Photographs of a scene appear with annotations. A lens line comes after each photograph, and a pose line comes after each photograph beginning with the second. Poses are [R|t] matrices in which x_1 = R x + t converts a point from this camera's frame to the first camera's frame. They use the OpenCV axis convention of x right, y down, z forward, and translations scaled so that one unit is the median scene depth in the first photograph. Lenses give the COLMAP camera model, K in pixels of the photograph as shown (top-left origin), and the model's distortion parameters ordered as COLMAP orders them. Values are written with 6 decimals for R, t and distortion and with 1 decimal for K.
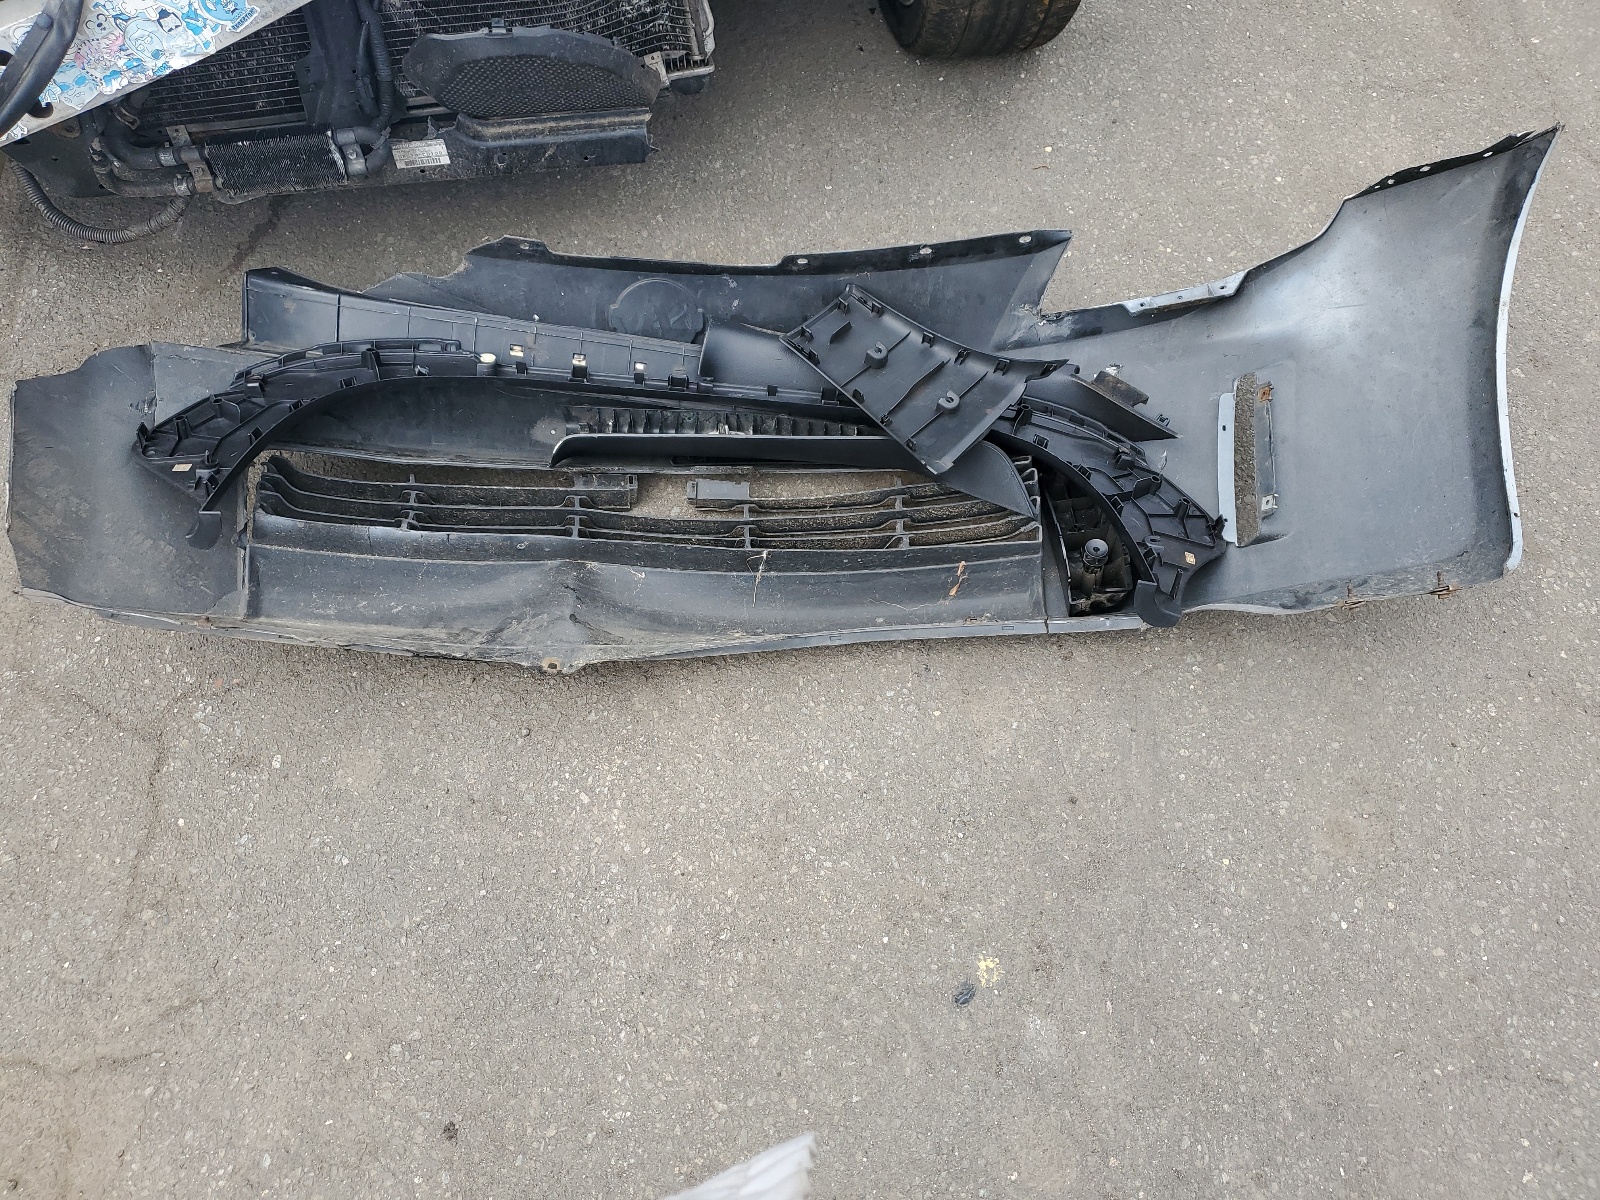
lens RADIAL K [[1205.7, 0, 795.6], [0, 1205.7, 601.7], [0, 0, 1]] dist [0.002754, 0.009602]
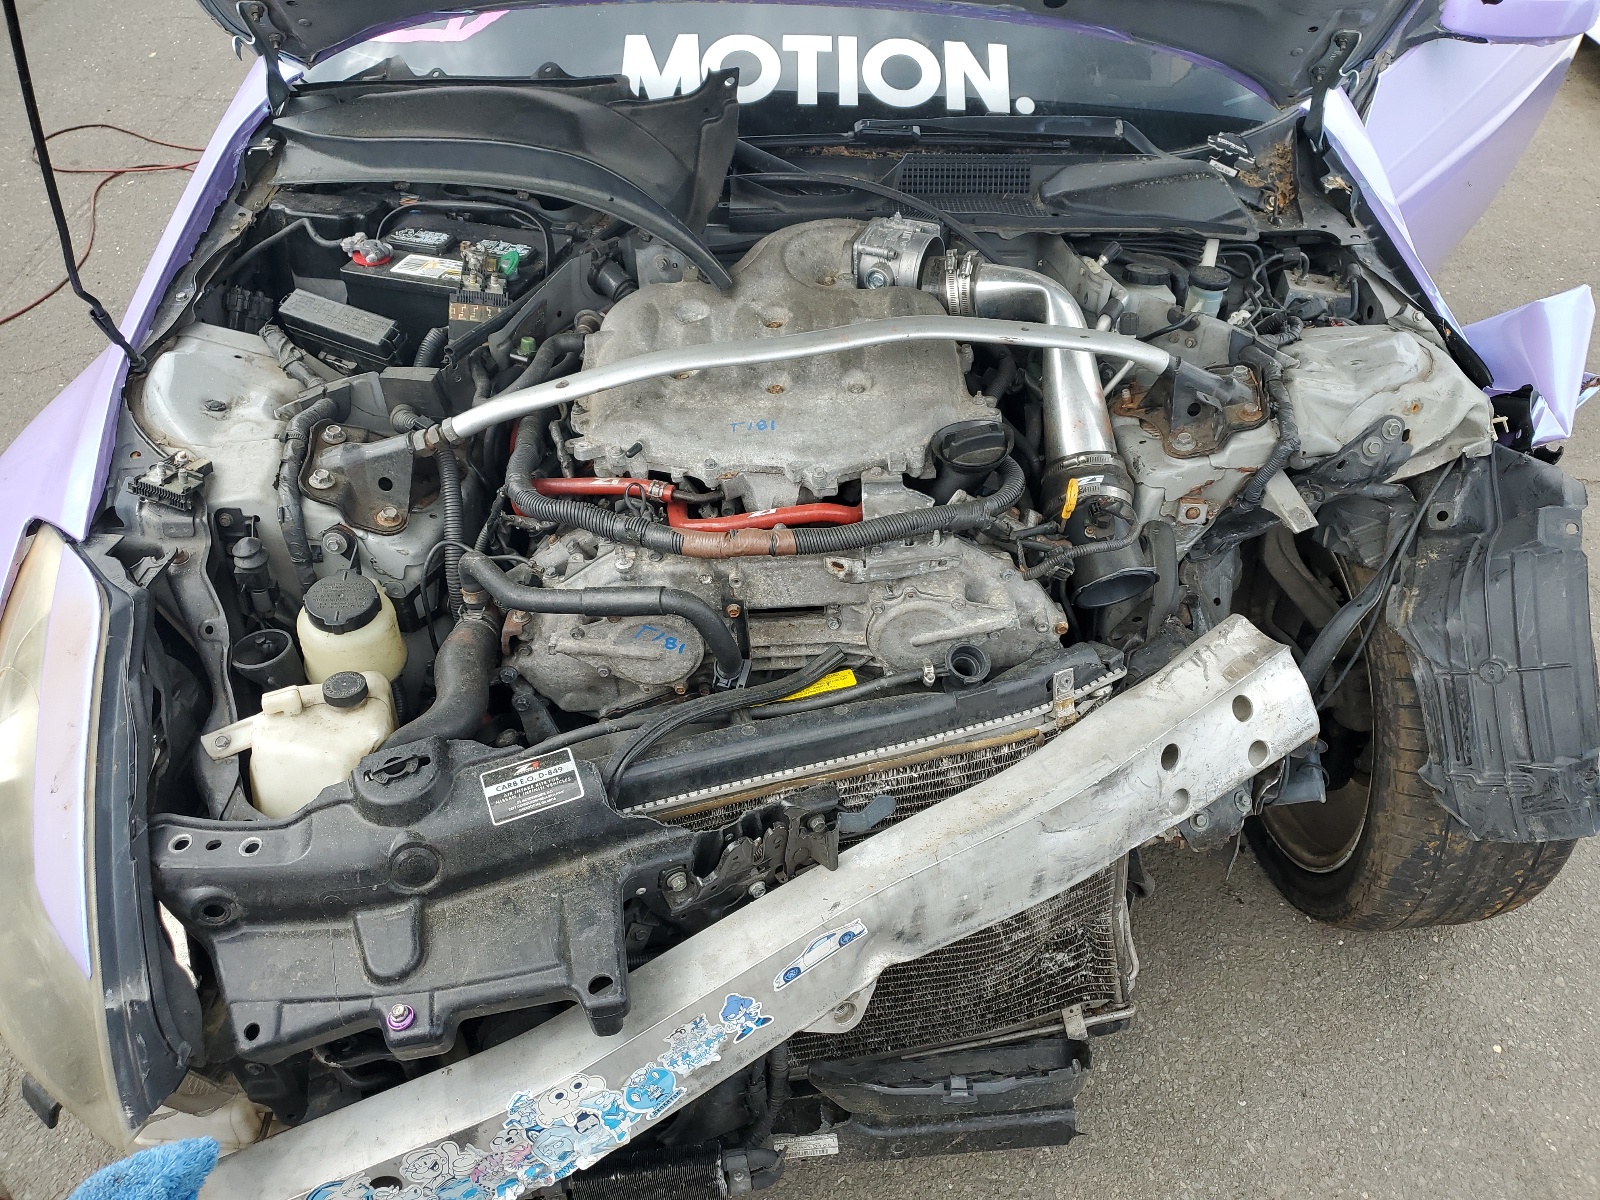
lens RADIAL K [[1205.7, 0, 804.0], [0, 1205.7, 600.5], [0, 0, 1]] dist [0.002754, 0.009602]
pose [[0.998327, 0.004399, -0.057657, -0.263302], [-0.023910, 0.939272, -0.342340, -0.434147], [0.052649, 0.343146, 0.937806, 0.095800]]
